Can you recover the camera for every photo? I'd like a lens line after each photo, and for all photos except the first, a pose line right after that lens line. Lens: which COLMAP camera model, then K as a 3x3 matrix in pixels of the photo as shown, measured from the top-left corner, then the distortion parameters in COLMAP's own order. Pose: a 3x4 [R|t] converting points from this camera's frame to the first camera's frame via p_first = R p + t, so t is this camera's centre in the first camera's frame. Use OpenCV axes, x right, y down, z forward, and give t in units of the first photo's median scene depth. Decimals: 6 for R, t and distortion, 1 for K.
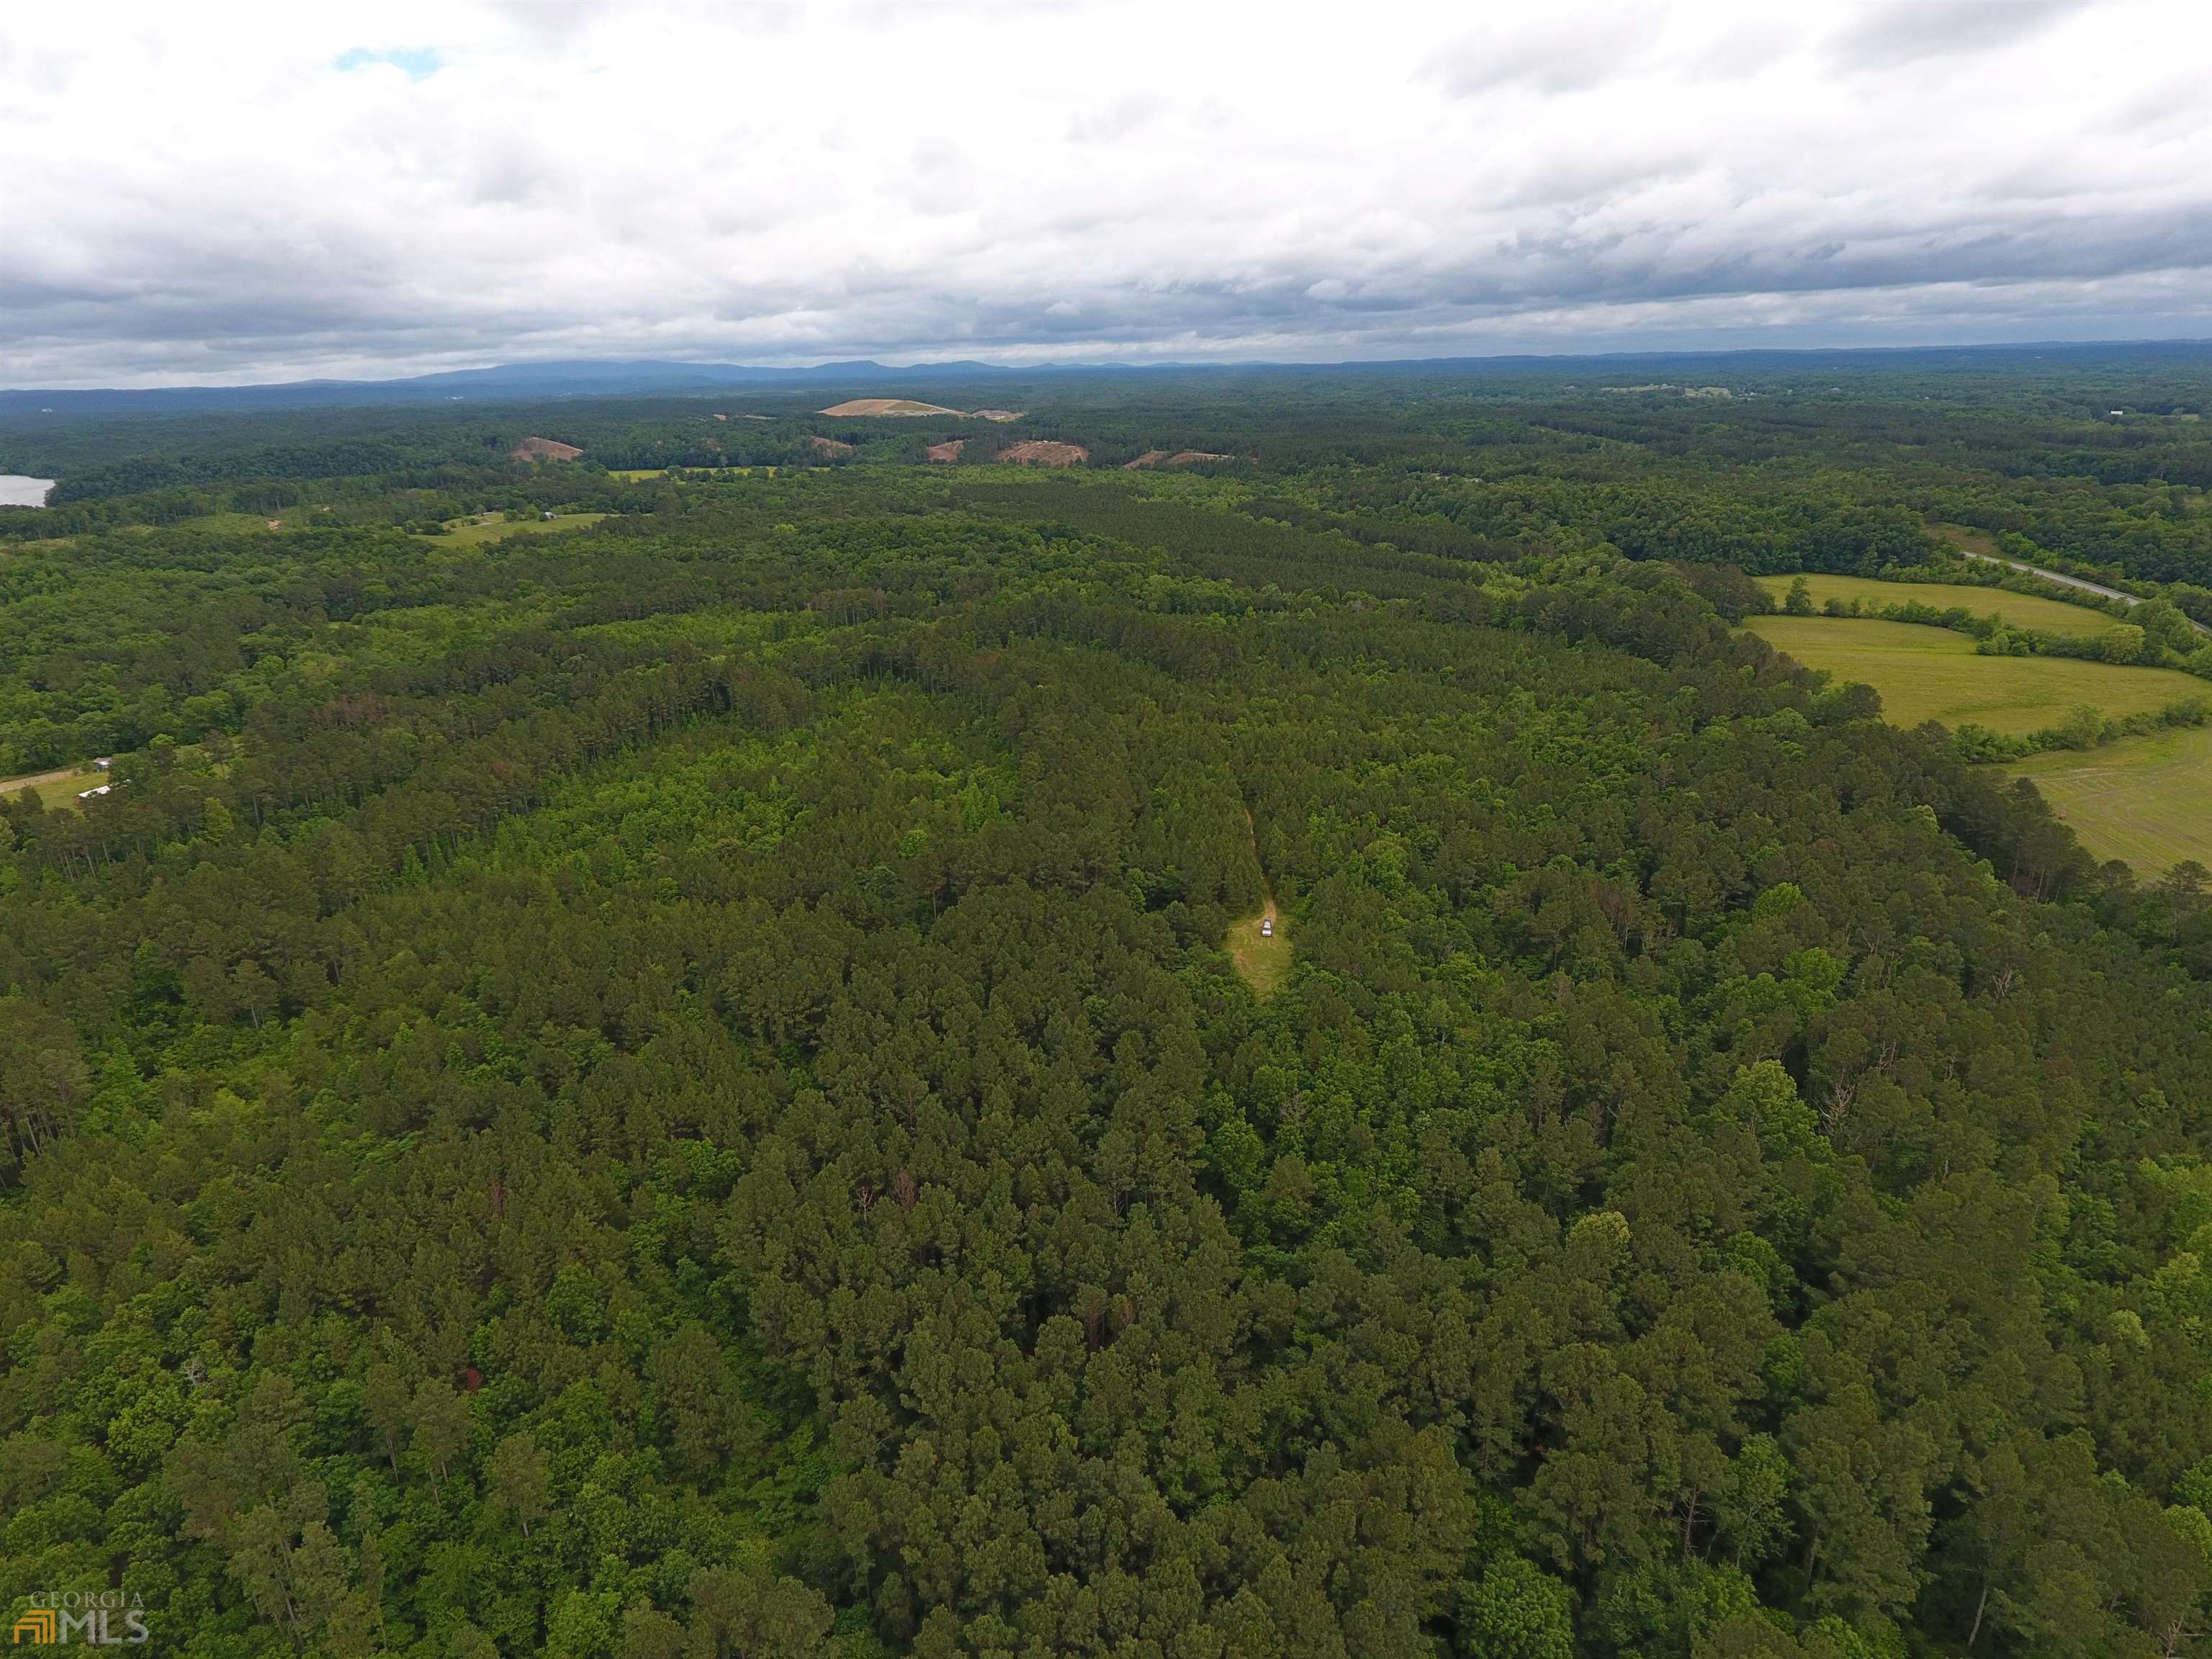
lens RADIAL K [[1301.7, 0, 1081.1], [0, 1301.7, 813.9], [0, 0, 1]] dist [-0.006379, 0.000849]
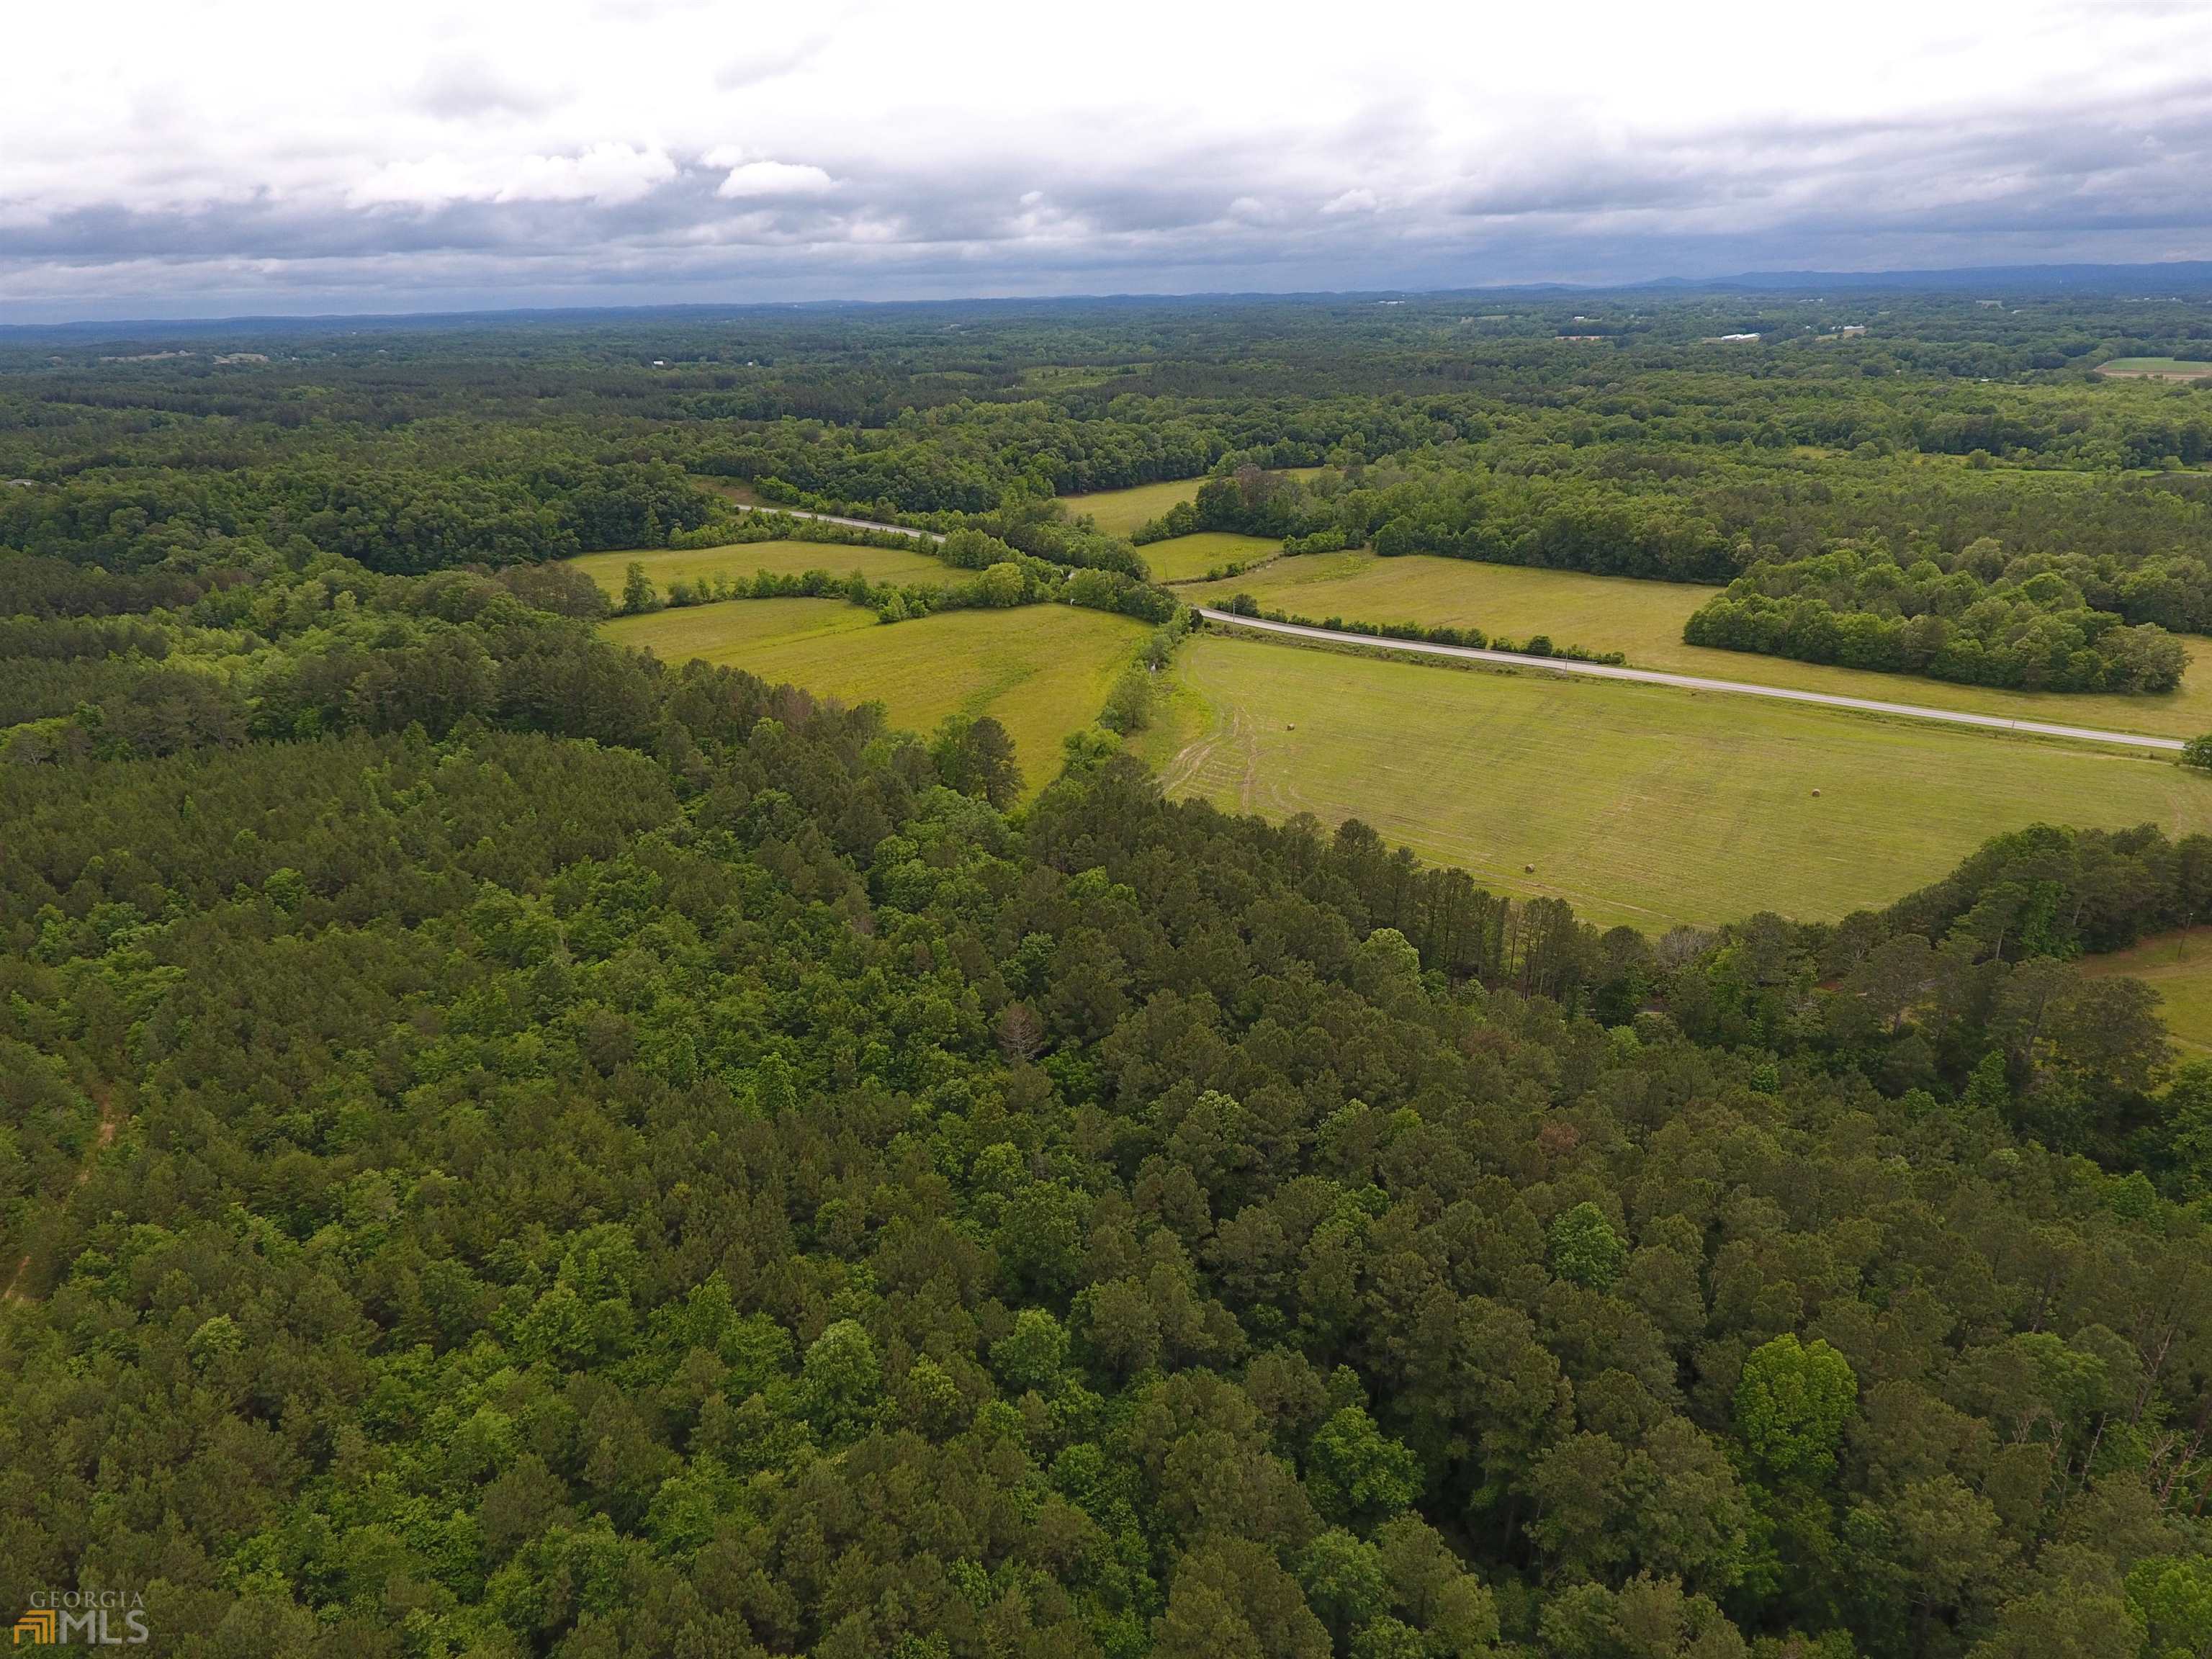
lens RADIAL K [[1301.7, 0, 1081.1], [0, 1301.7, 813.9], [0, 0, 1]] dist [-0.006379, 0.000849]
pose [[0.542773, -0.299377, 0.784711, 0.041216], [0.282749, 0.944910, 0.164922, -0.069615], [-0.790855, 0.132361, 0.597519, 0.263028]]
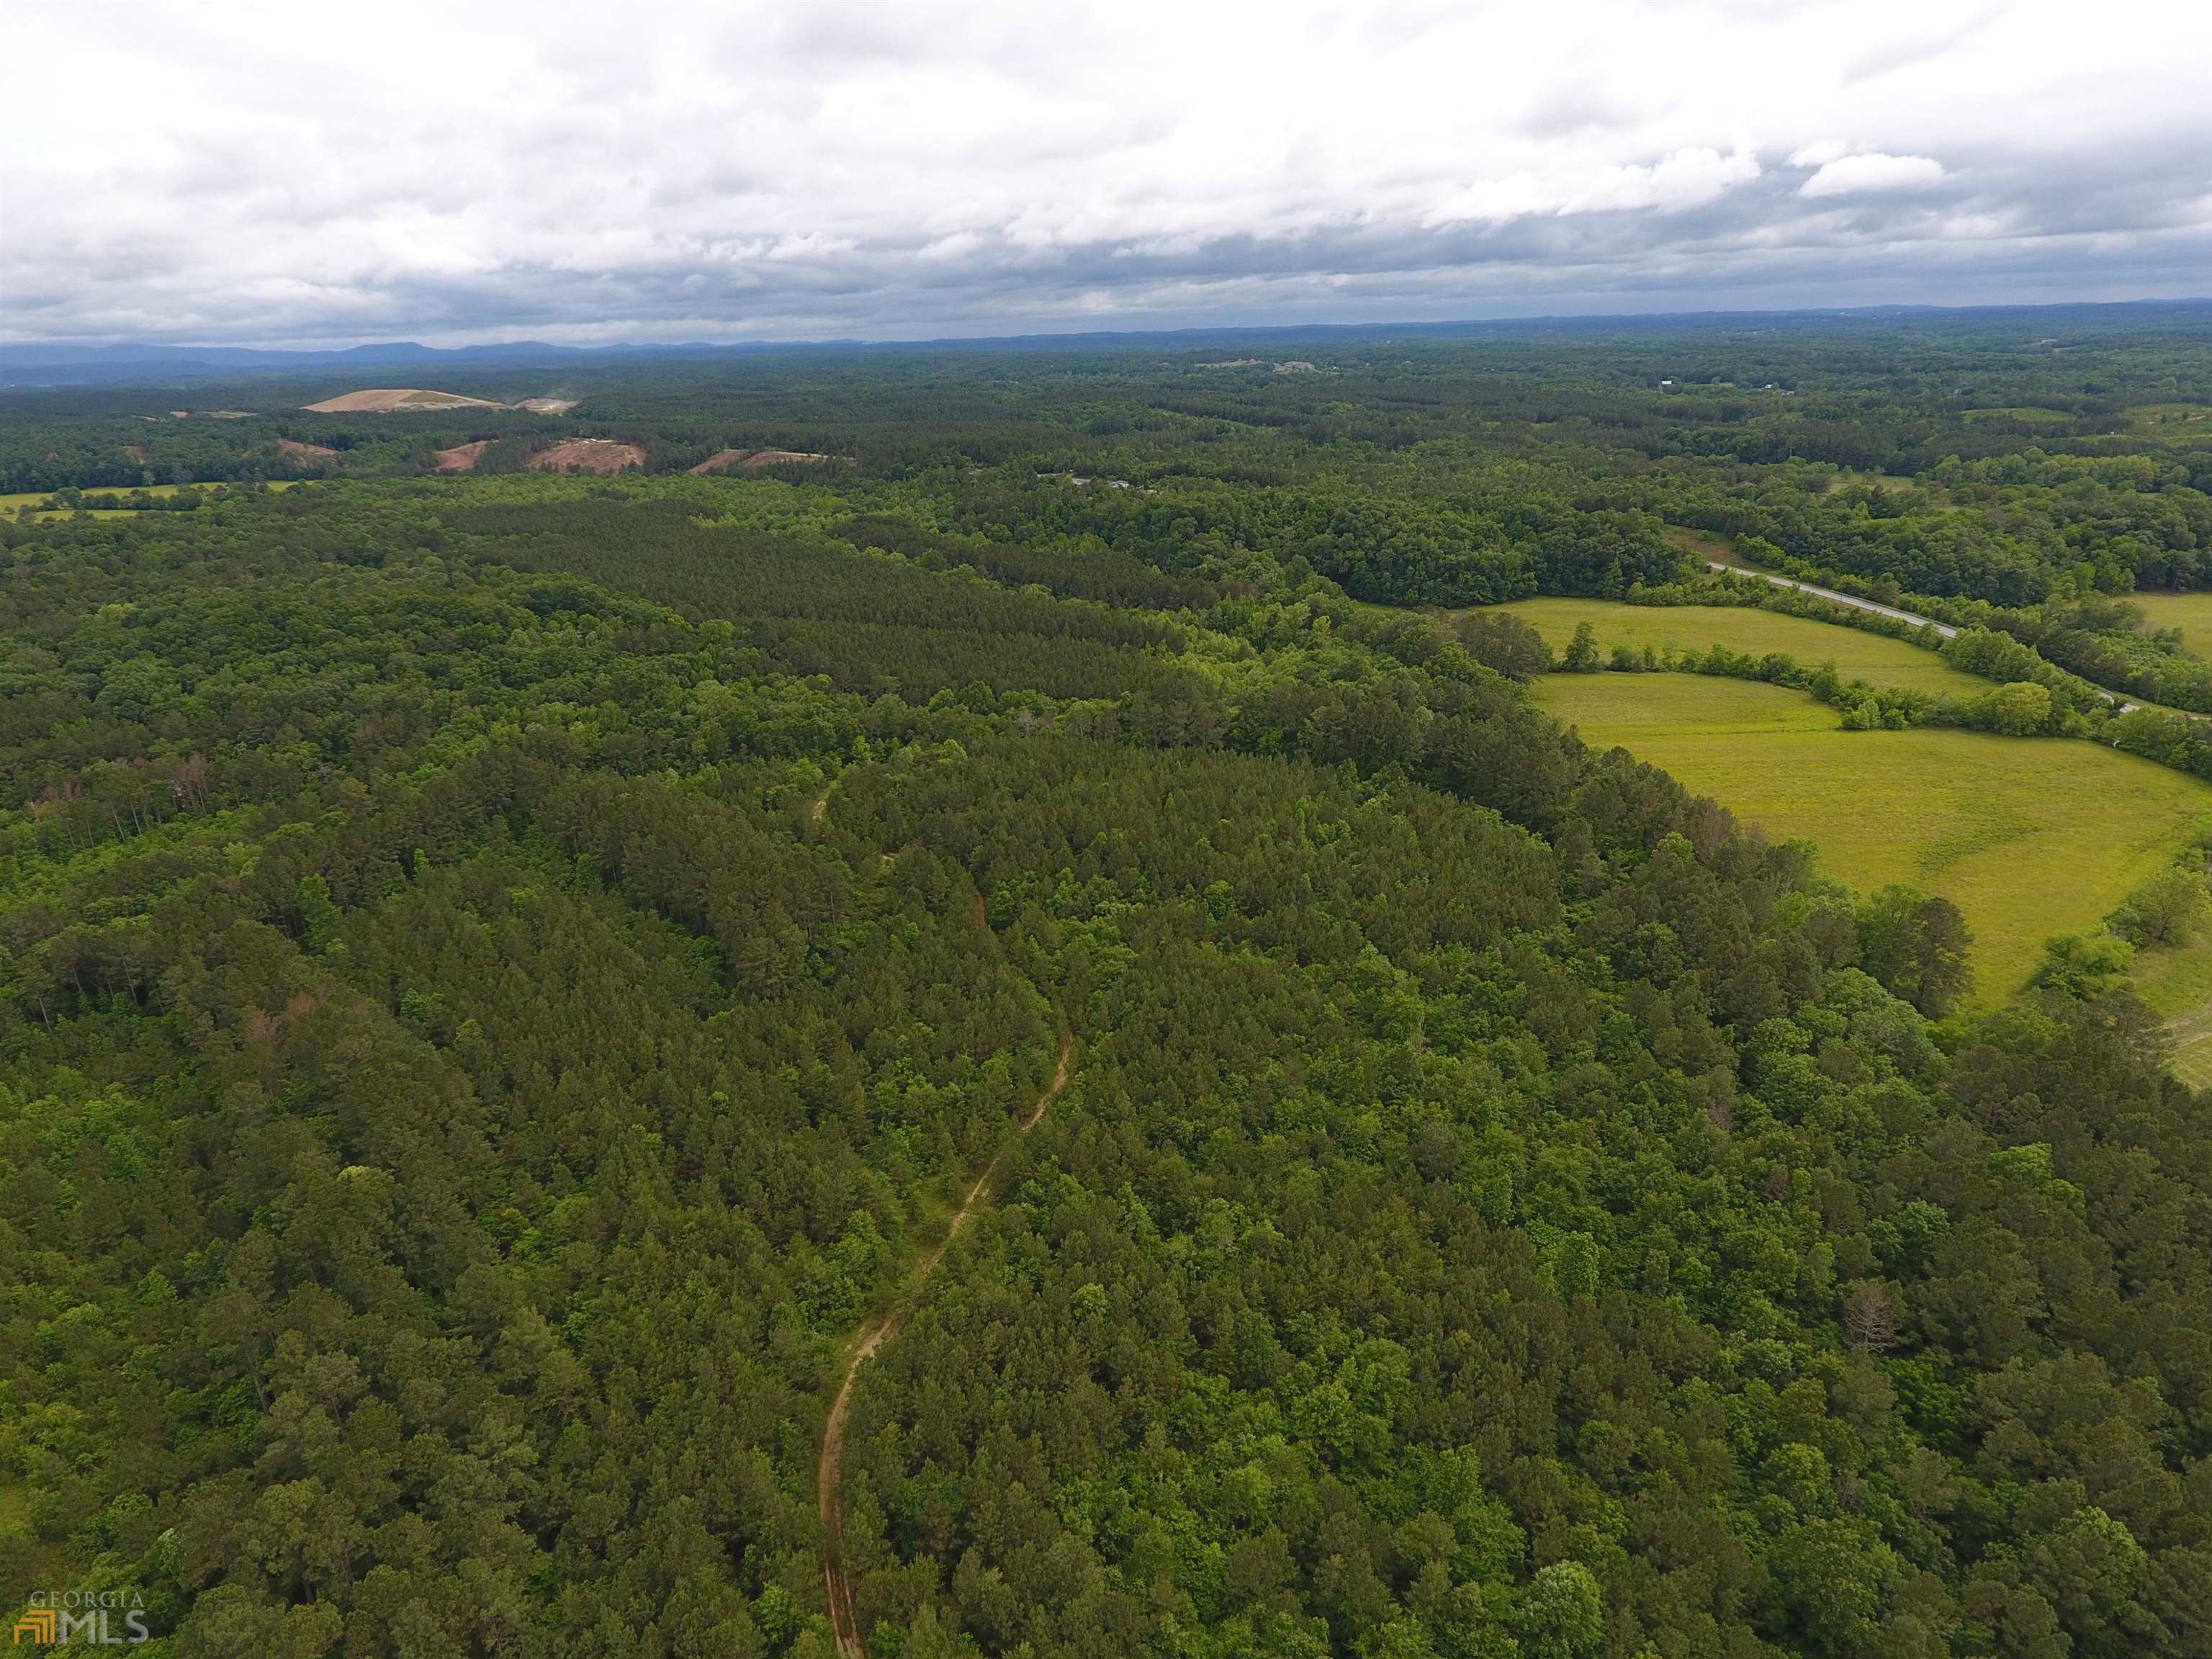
lens RADIAL K [[1301.7, 0, 1081.1], [0, 1301.7, 813.9], [0, 0, 1]] dist [-0.006379, 0.000849]
pose [[0.956855, -0.105101, 0.270893, 0.040262], [0.100976, 0.994461, 0.029162, -0.089711], [-0.272458, -0.000550, 0.962168, 0.255308]]
